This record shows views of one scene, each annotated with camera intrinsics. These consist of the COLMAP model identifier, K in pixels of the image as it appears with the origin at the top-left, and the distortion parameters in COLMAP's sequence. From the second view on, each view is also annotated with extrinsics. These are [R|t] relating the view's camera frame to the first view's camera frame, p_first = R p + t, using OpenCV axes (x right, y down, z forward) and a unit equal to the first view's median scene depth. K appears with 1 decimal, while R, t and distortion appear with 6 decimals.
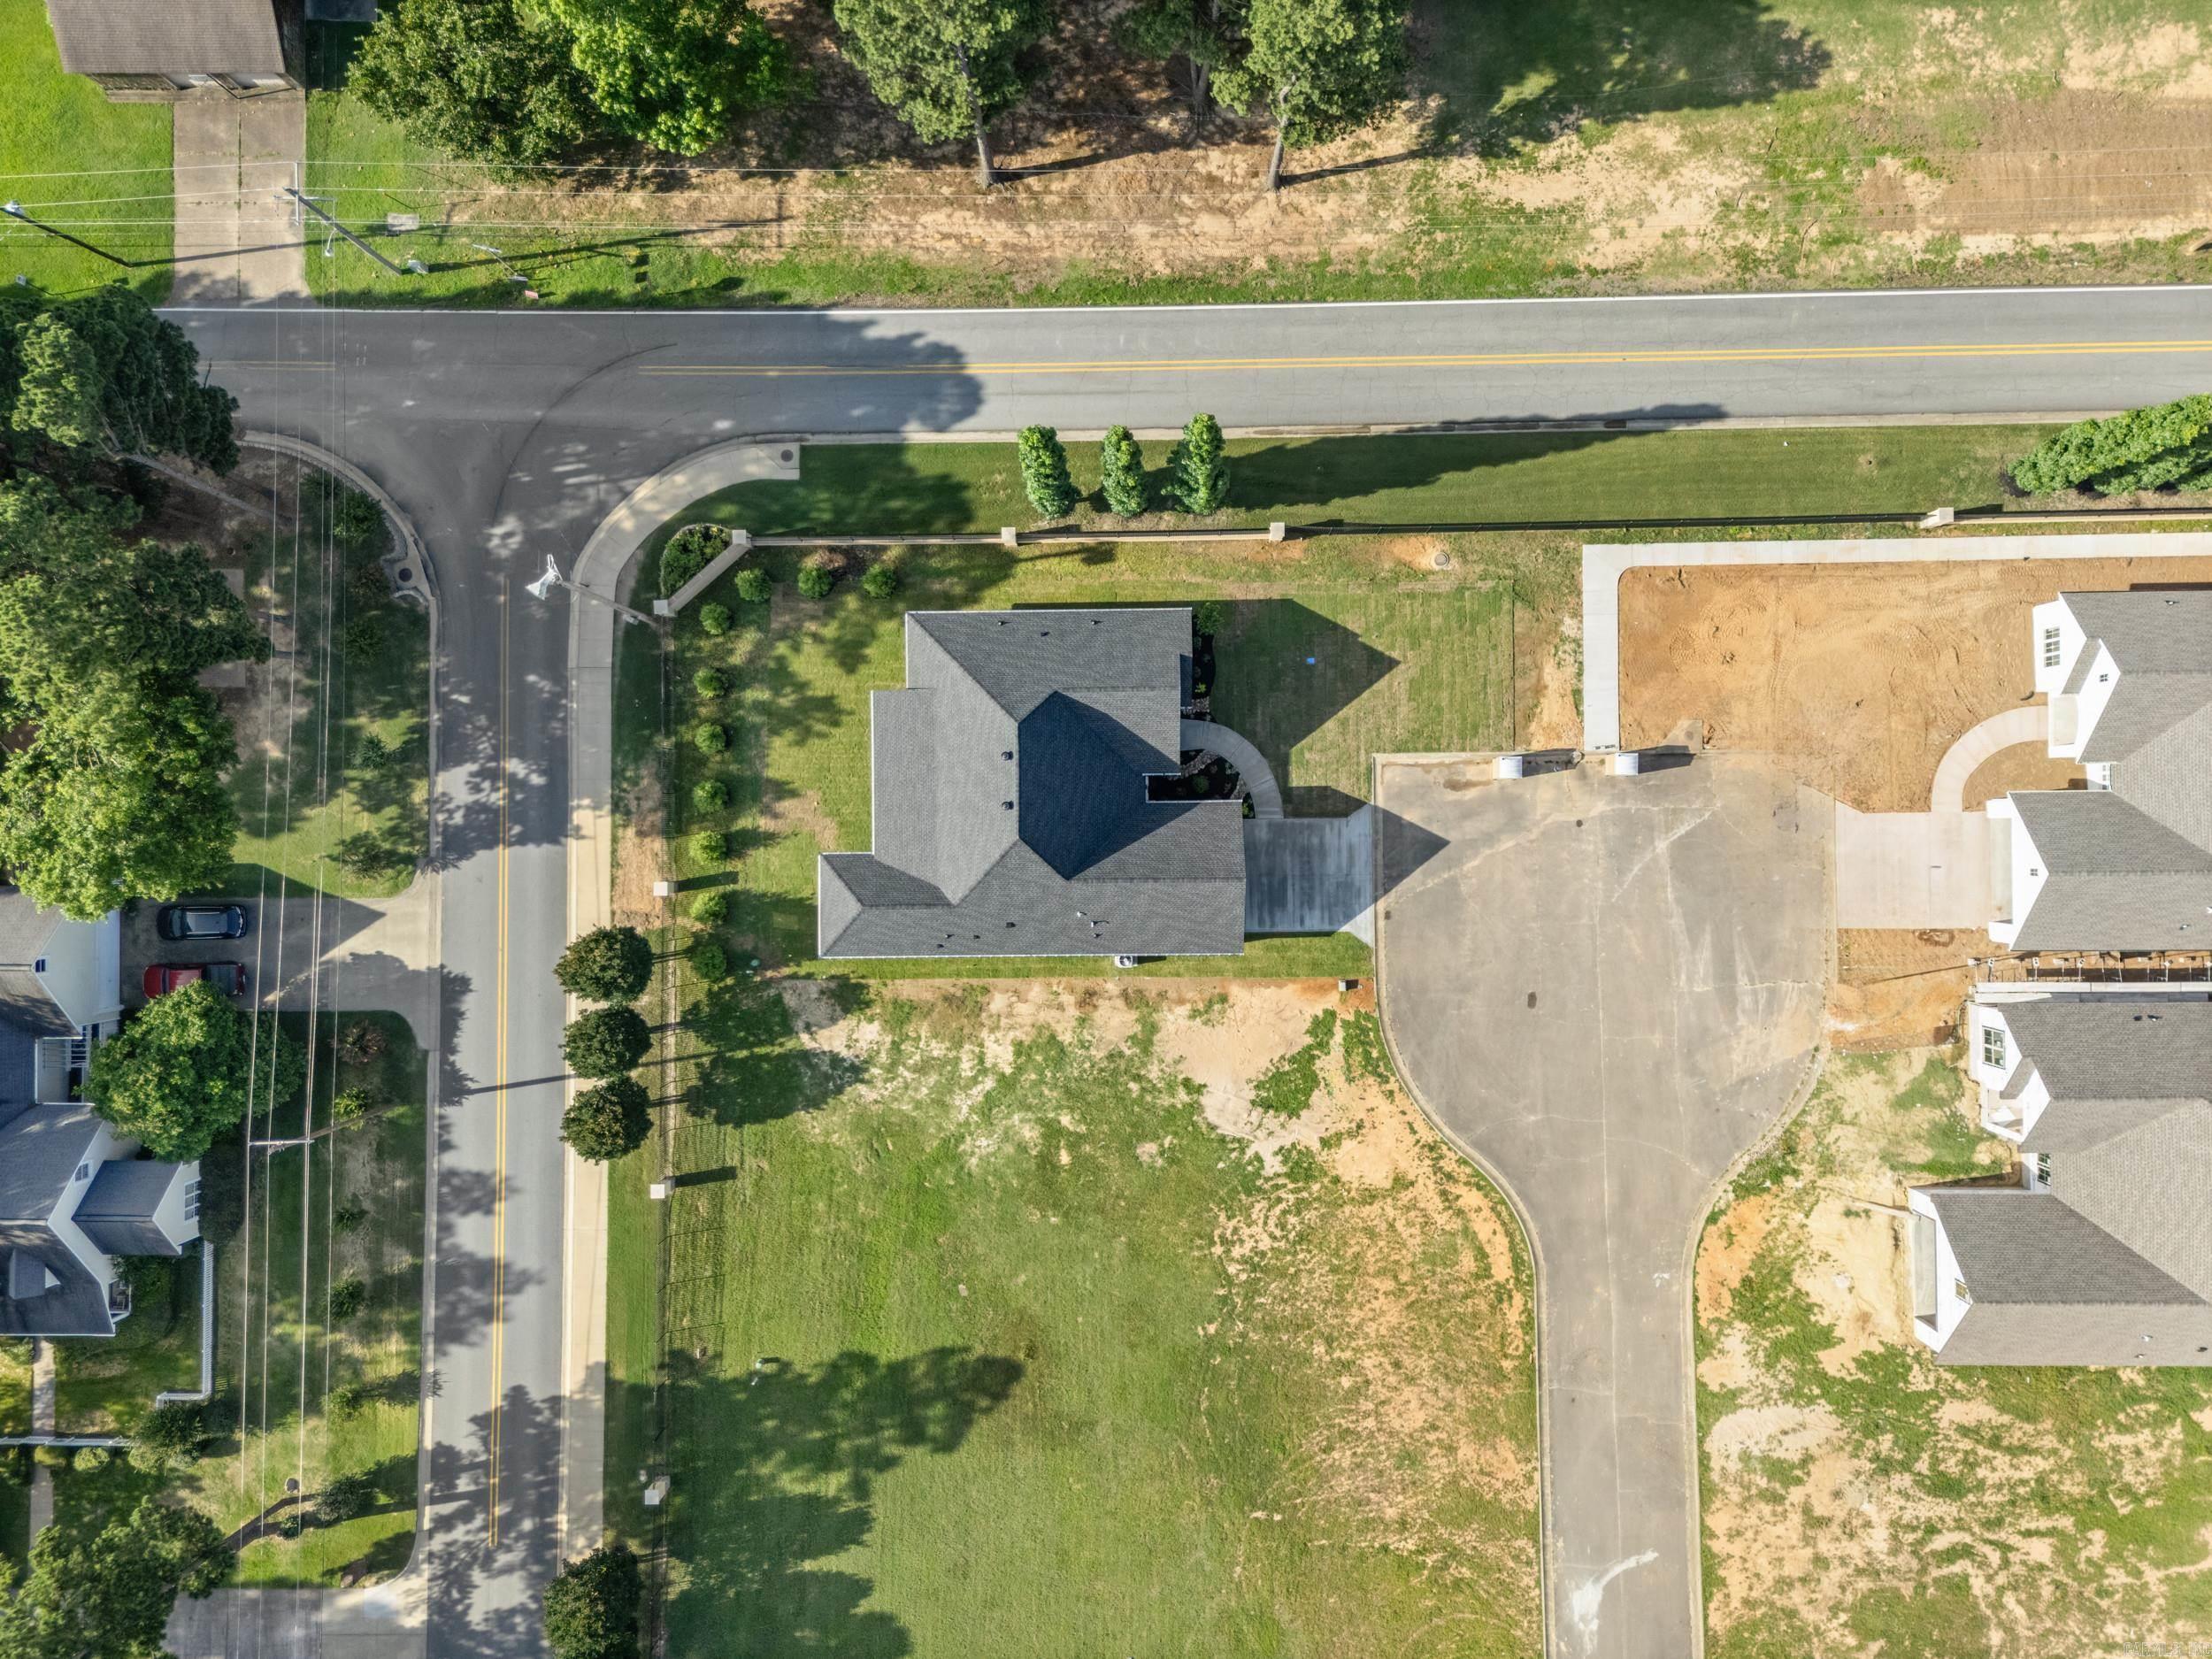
lens RADIAL K [[1590.3, 0, 1106.0], [0, 1590.3, 829.5], [0, 0, 1]] dist [0.080336, -0.086226]
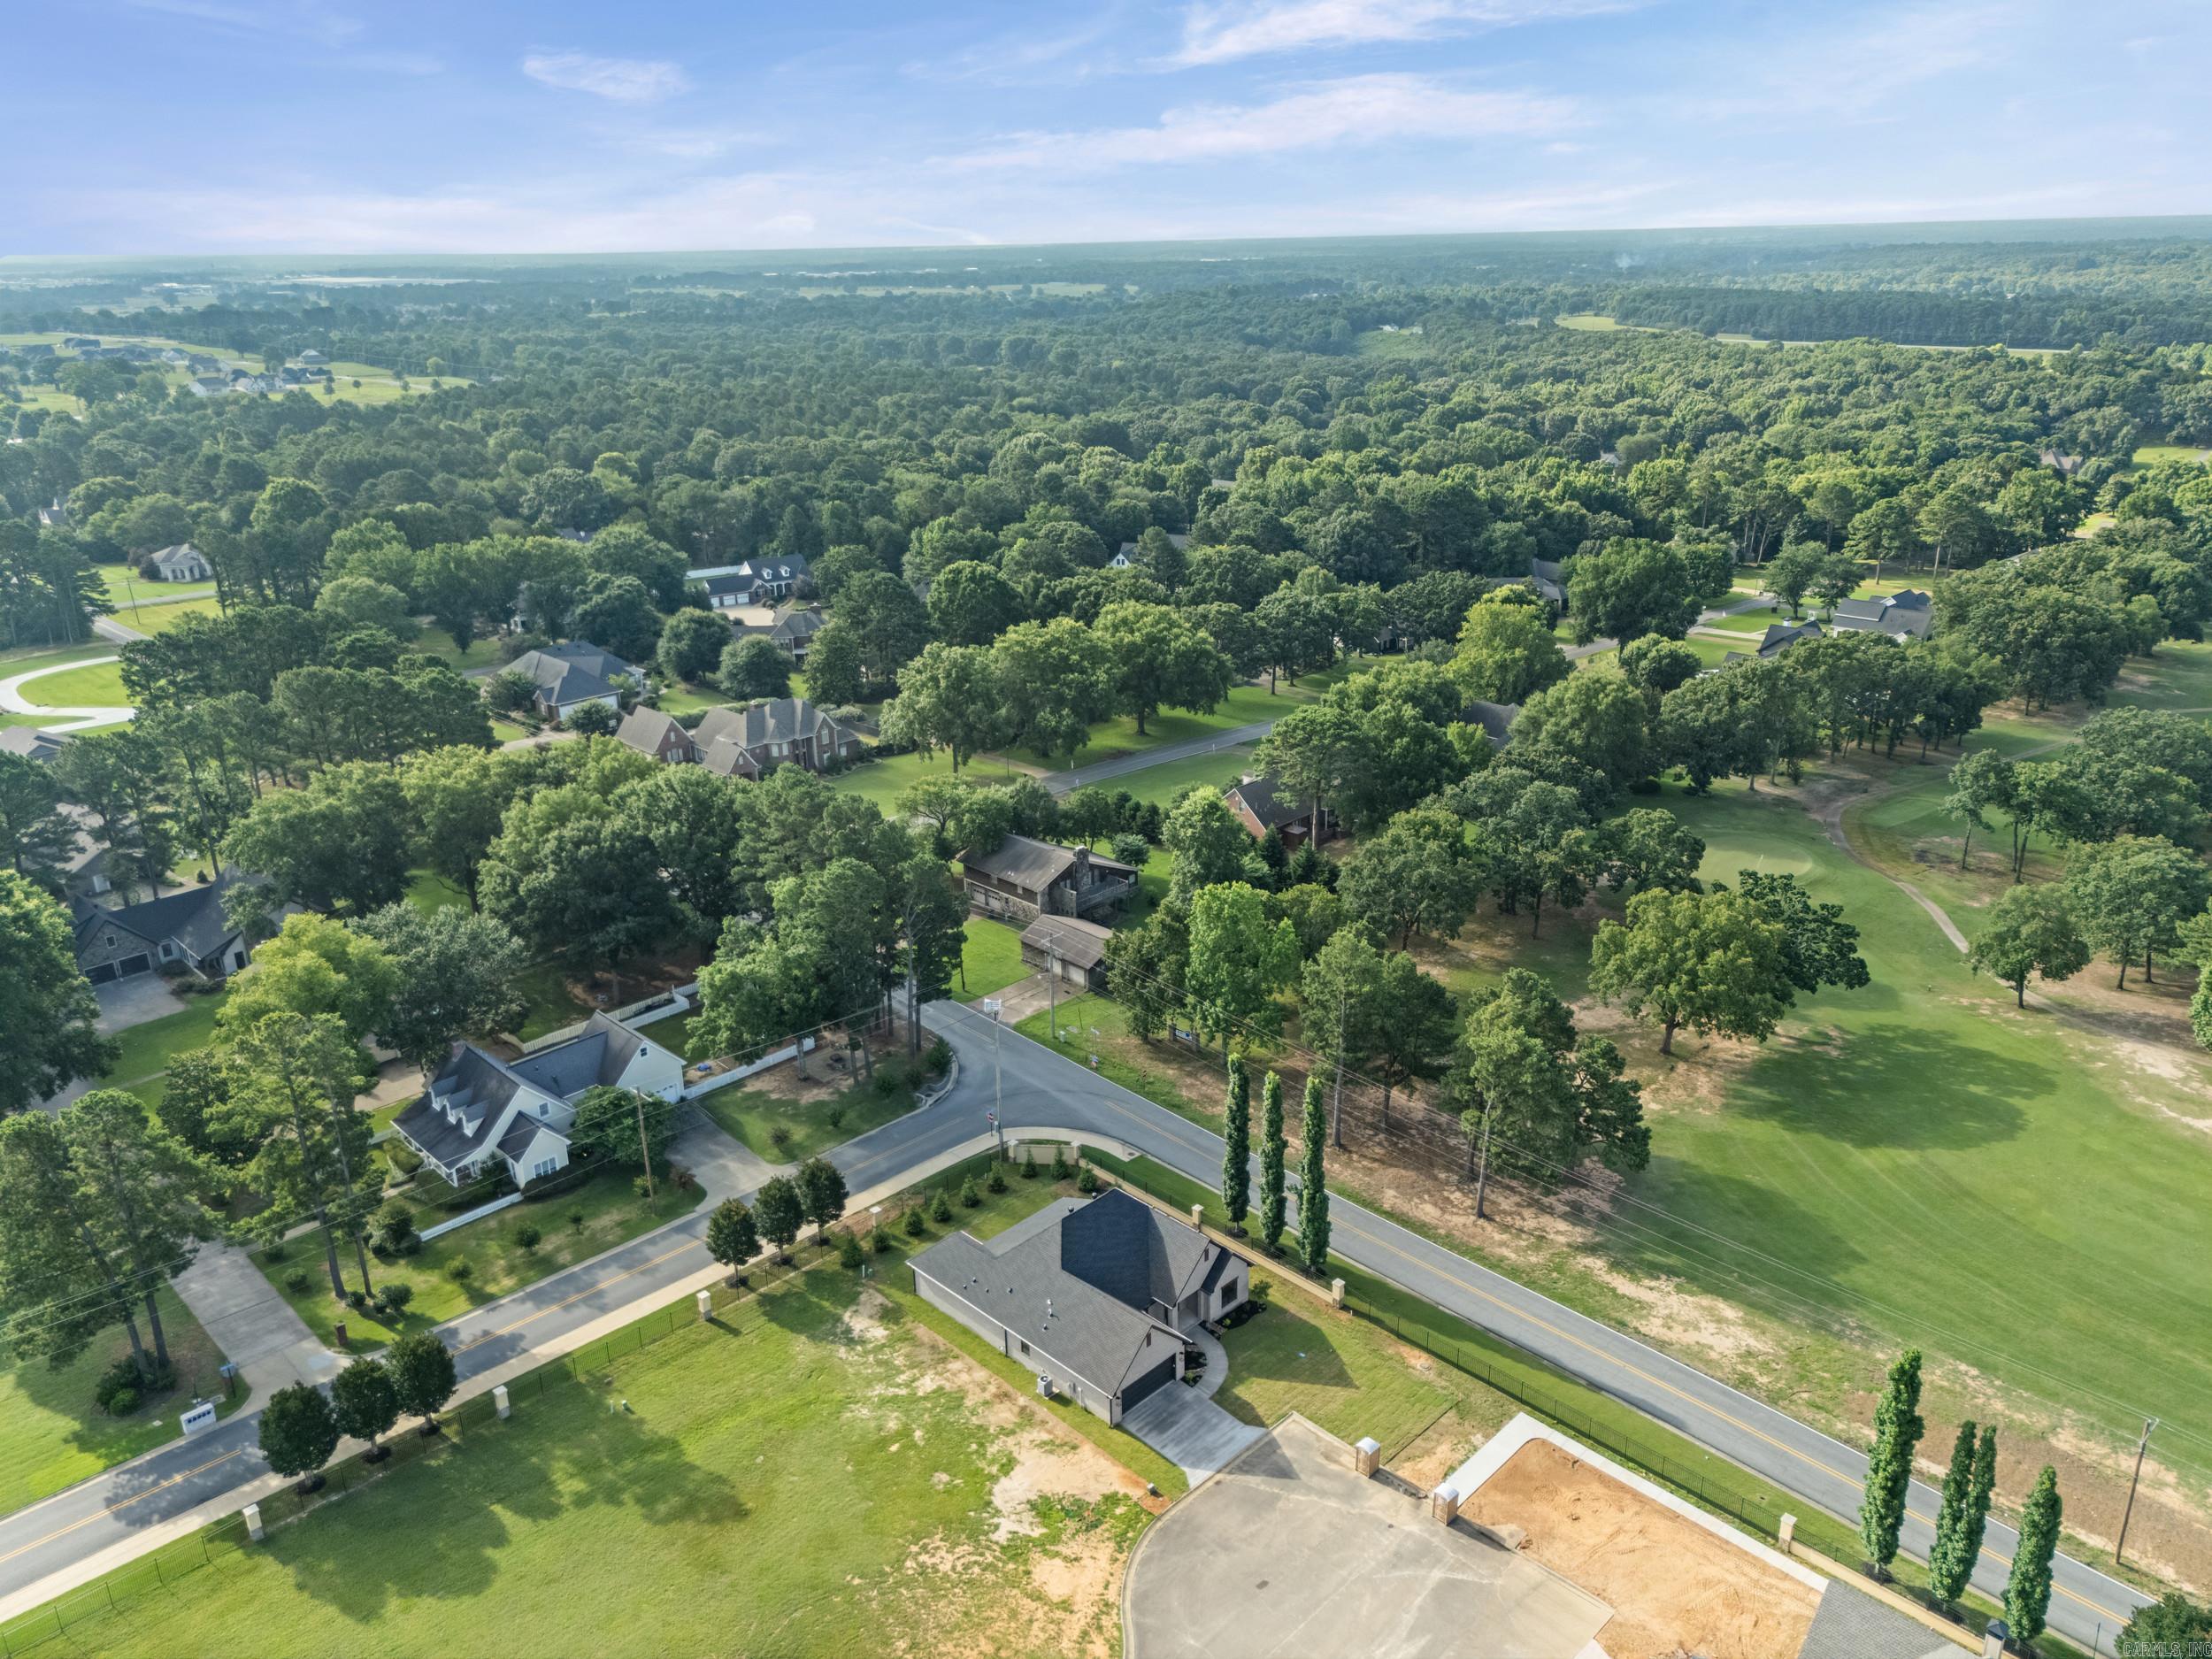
lens RADIAL K [[1629.0, 0, 1106.0], [0, 1629.0, 829.5], [0, 0, 1]] dist [0.064898, -0.051693]
pose [[0.702498, 0.264130, -0.660857, 0.811576], [-0.711685, 0.259484, -0.652818, 0.801293], [-0.000947, 0.928926, 0.370264, 0.074338]]
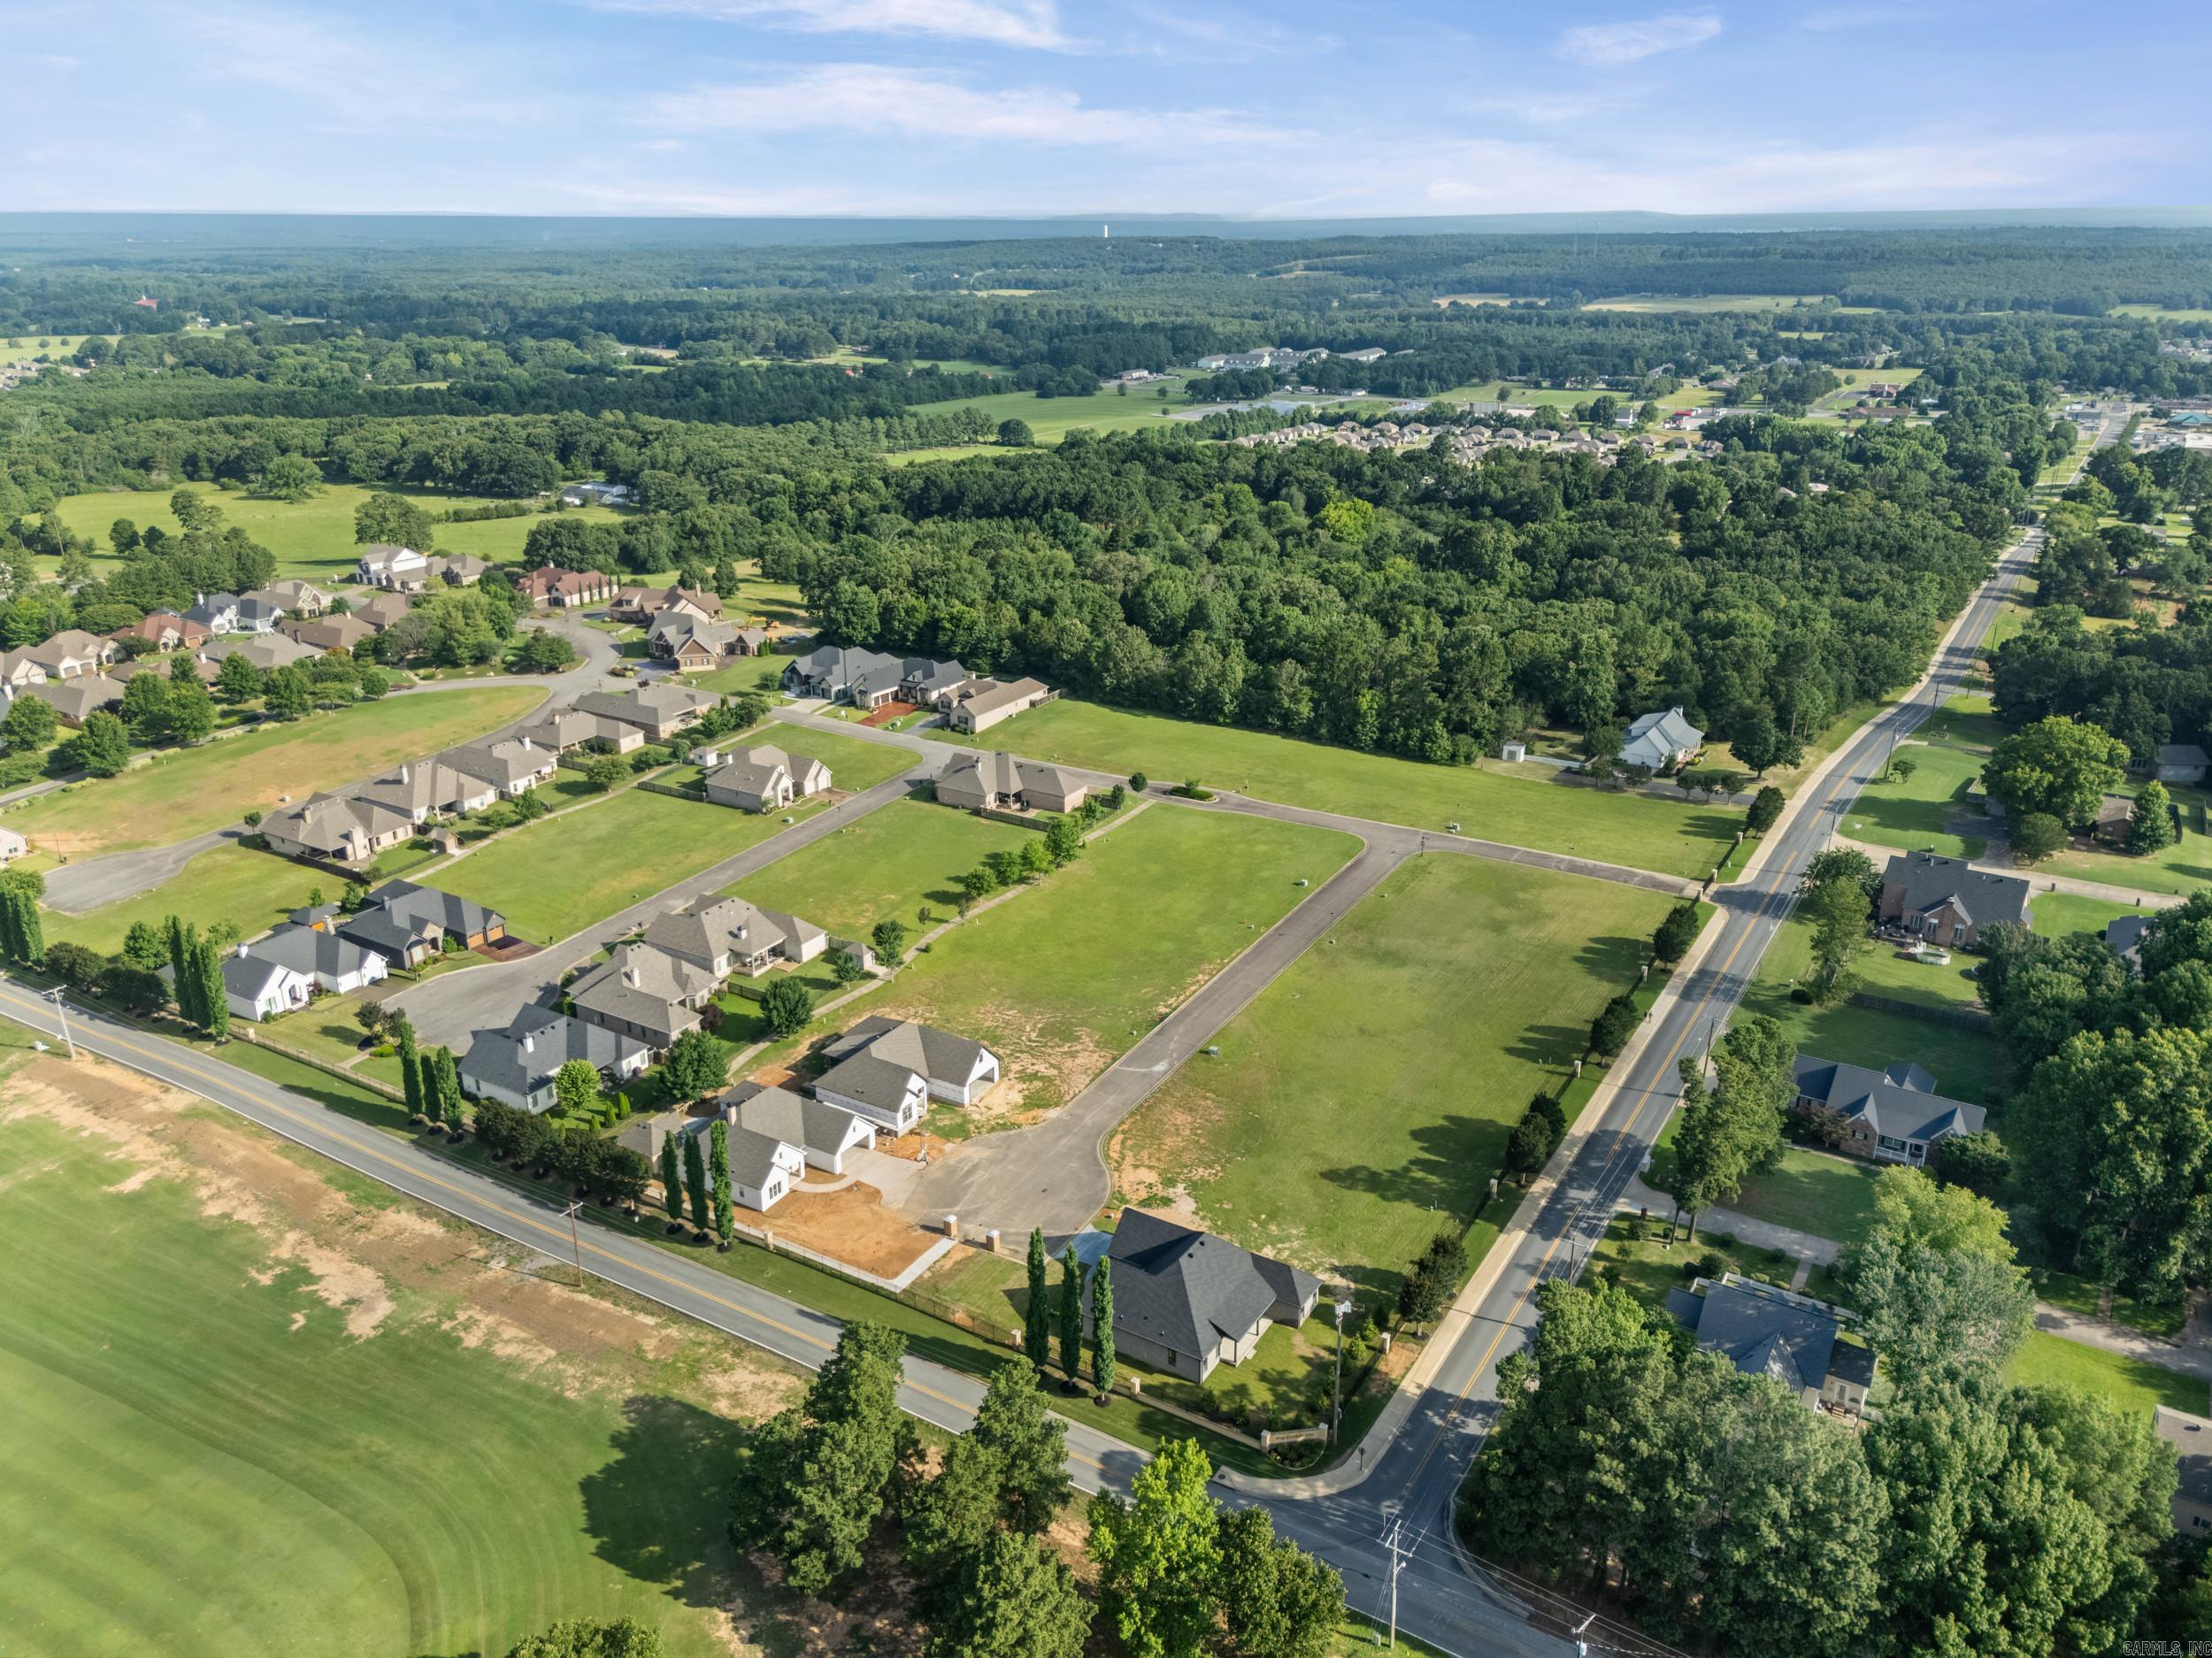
lens RADIAL K [[1628.9, 0, 1106.0], [0, 1628.9, 829.0], [0, 0, 1]] dist [0.064898, -0.051693]
pose [[-0.840003, -0.146874, 0.522325, -0.928046], [0.541129, -0.297181, 0.786678, -1.497191], [0.039683, 0.943457, 0.329111, -0.234244]]
